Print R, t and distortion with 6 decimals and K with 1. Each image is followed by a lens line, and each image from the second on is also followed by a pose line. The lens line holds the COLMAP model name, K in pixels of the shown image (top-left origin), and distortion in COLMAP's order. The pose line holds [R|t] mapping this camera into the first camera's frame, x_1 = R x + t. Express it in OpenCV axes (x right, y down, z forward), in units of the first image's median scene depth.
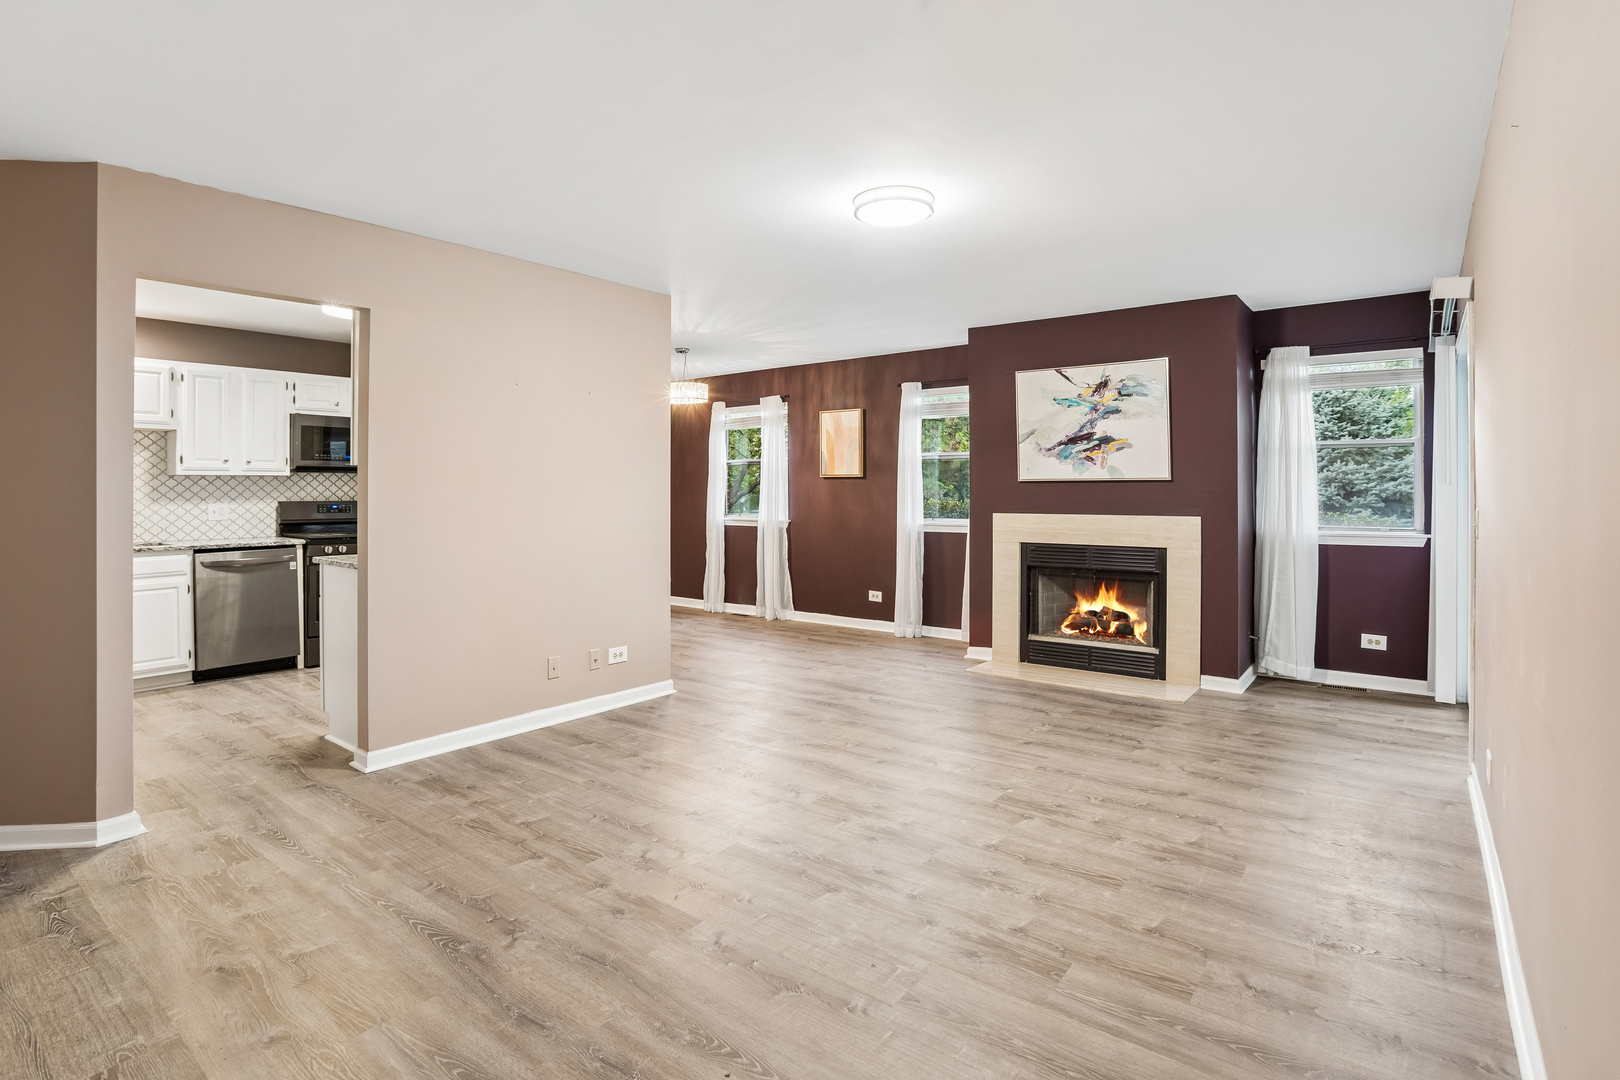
lens RADIAL K [[771.6, 0, 846.4], [0, 771.6, 494.0], [0, 0, 1]] dist [-0.081480, 0.026665]
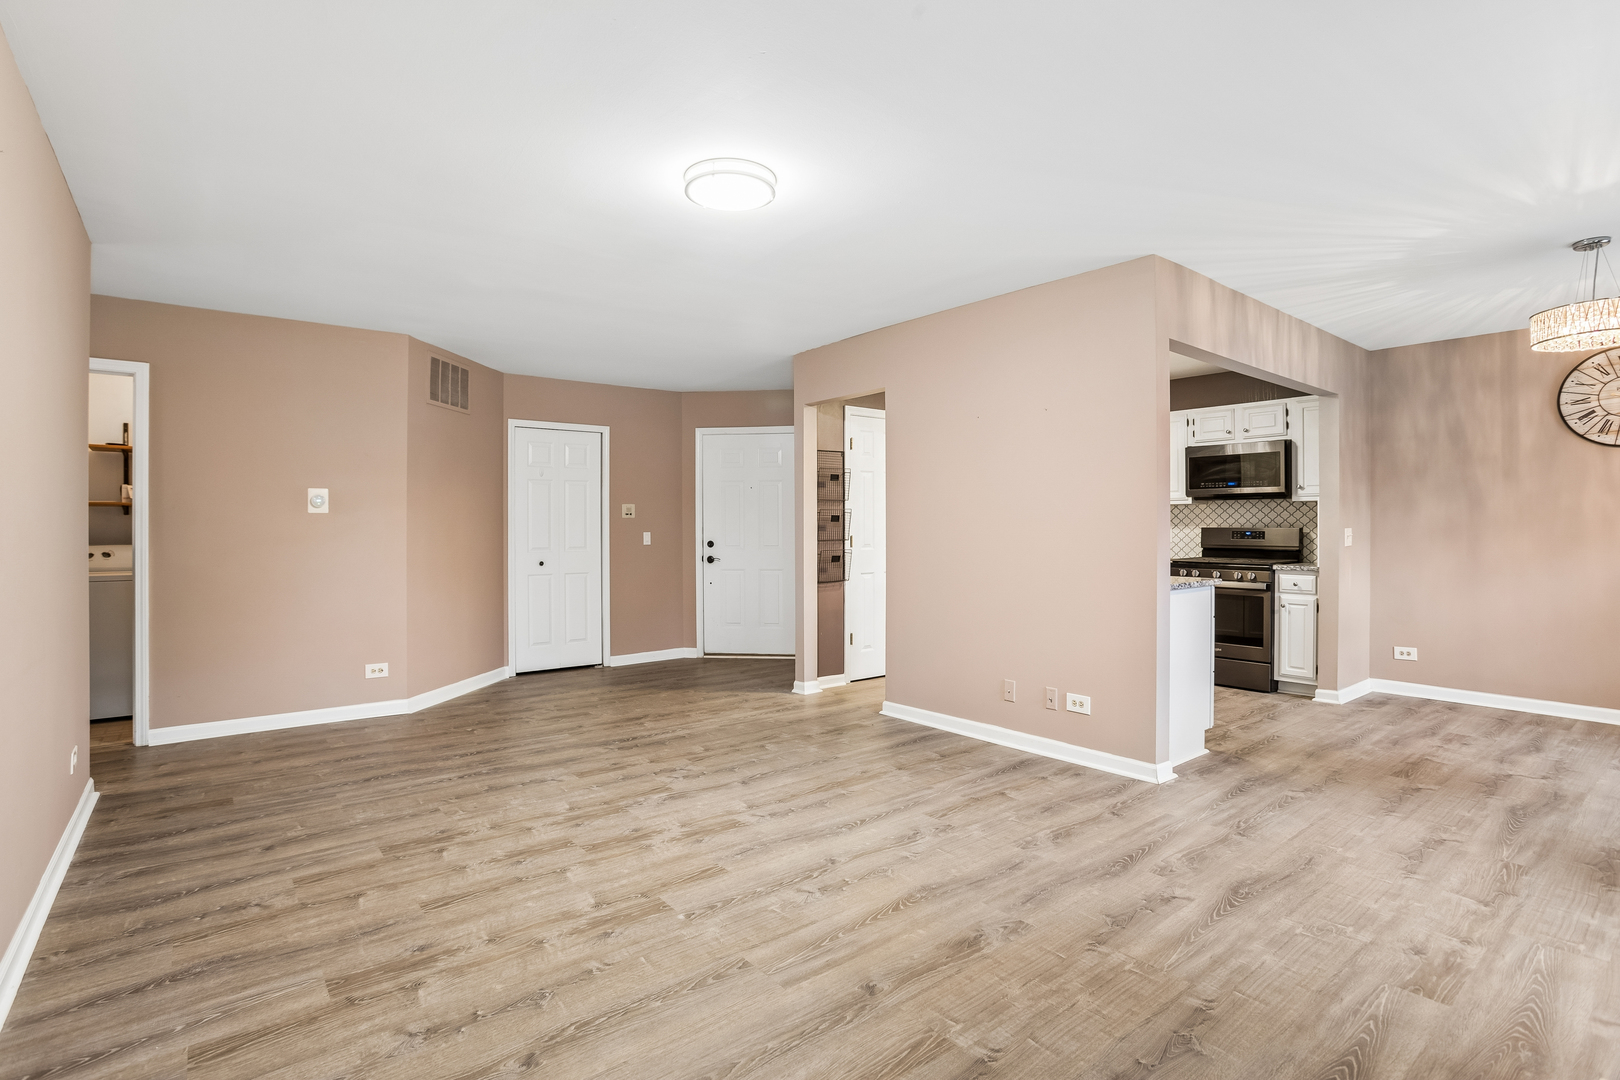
lens RADIAL K [[790.6, 0, 797.3], [0, 790.6, 527.5], [0, 0, 1]] dist [-0.070083, 0.029487]
pose [[-0.257907, 0.006513, -0.966148, 0.563278], [-0.000935, 0.999975, 0.006991, 0.002904], [0.966169, 0.002706, -0.257894, 0.801674]]
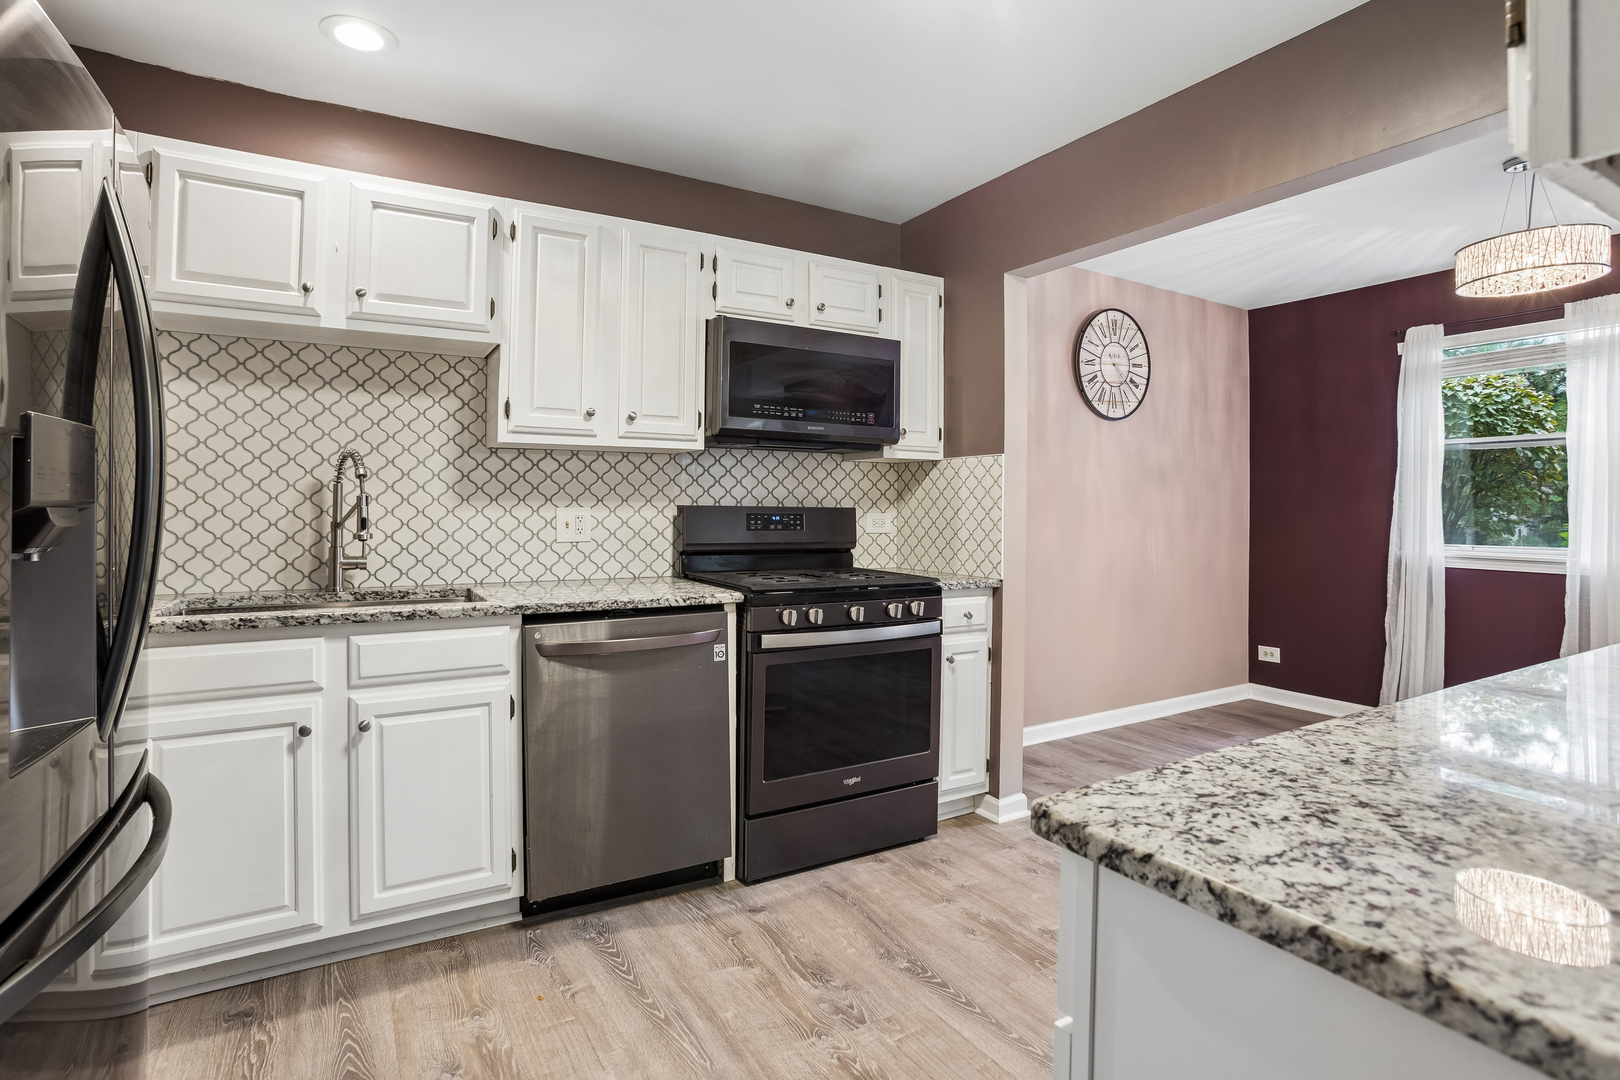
lens RADIAL K [[805.5, 0, 839.5], [0, 805.5, 507.1], [0, 0, 1]] dist [-0.075268, 0.023345]
pose [[0.926920, 0.011423, -0.375084, -0.521400], [-0.013372, 0.999907, -0.002593, 0.012279], [0.375020, 0.007419, 0.926987, 0.611100]]
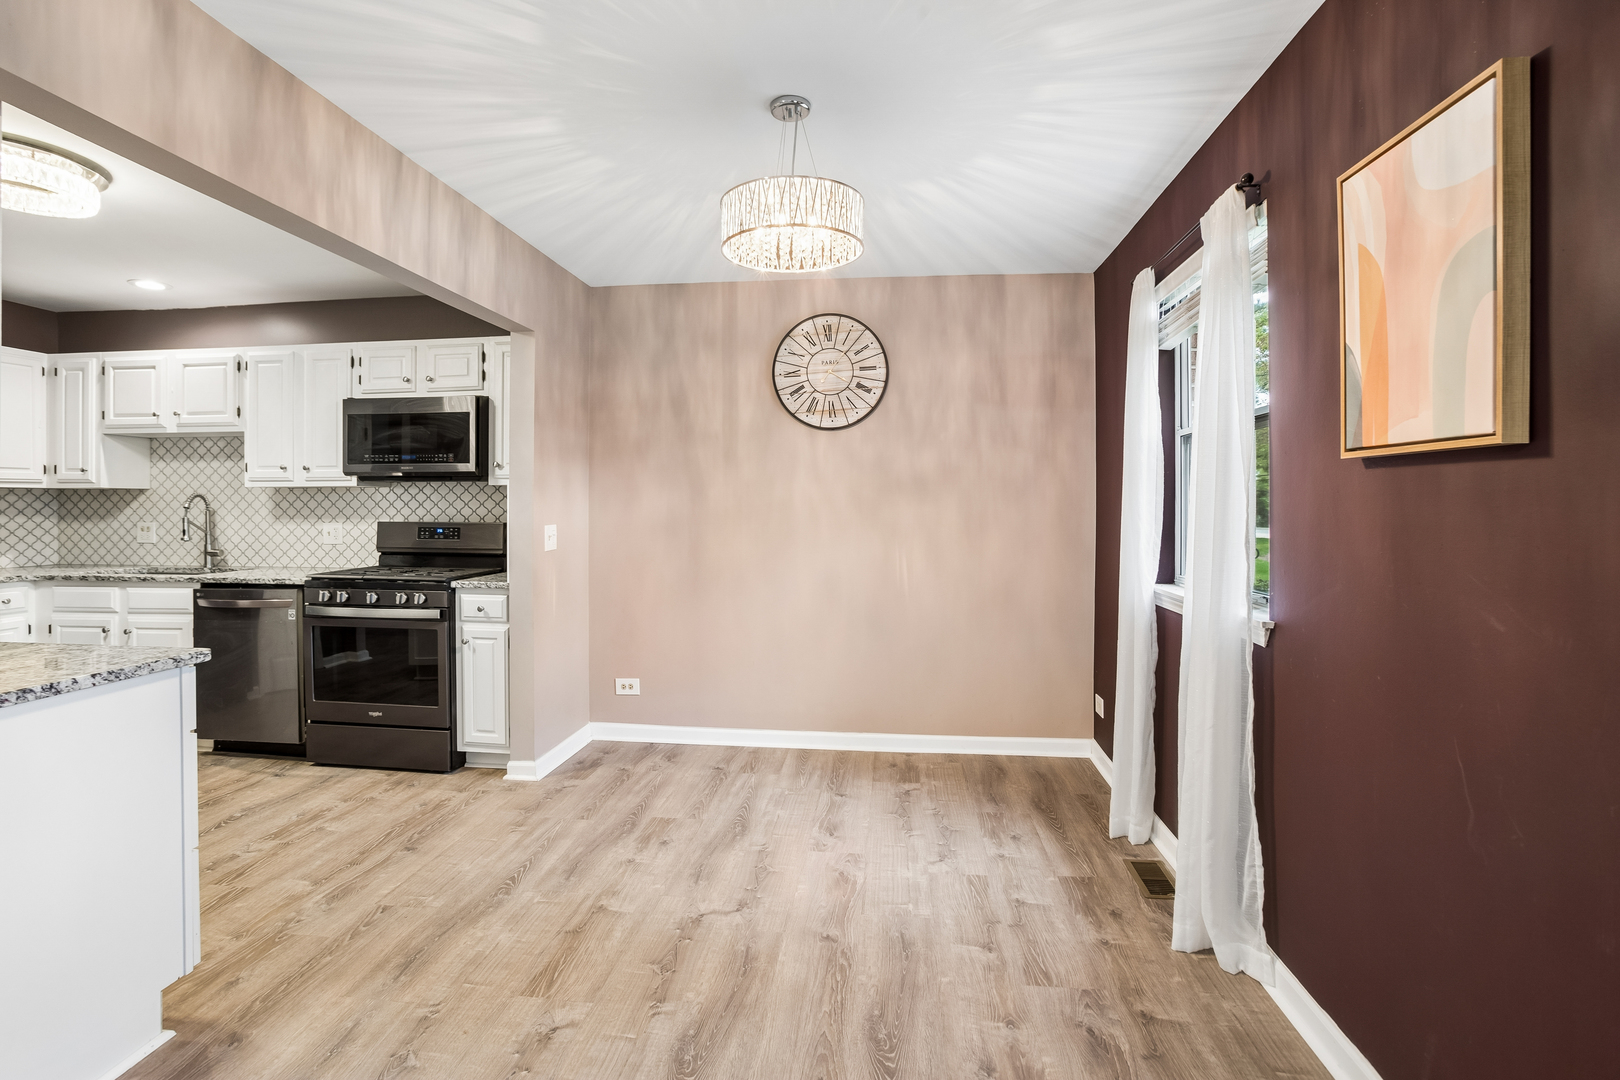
lens RADIAL K [[790.6, 0, 797.3], [0, 790.6, 527.5], [0, 0, 1]] dist [-0.070083, 0.029487]
pose [[0.499830, 0.028414, -0.865657, 0.127028], [-0.007555, 0.999567, 0.028447, -0.010465], [0.866091, -0.007679, 0.499828, 1.087336]]
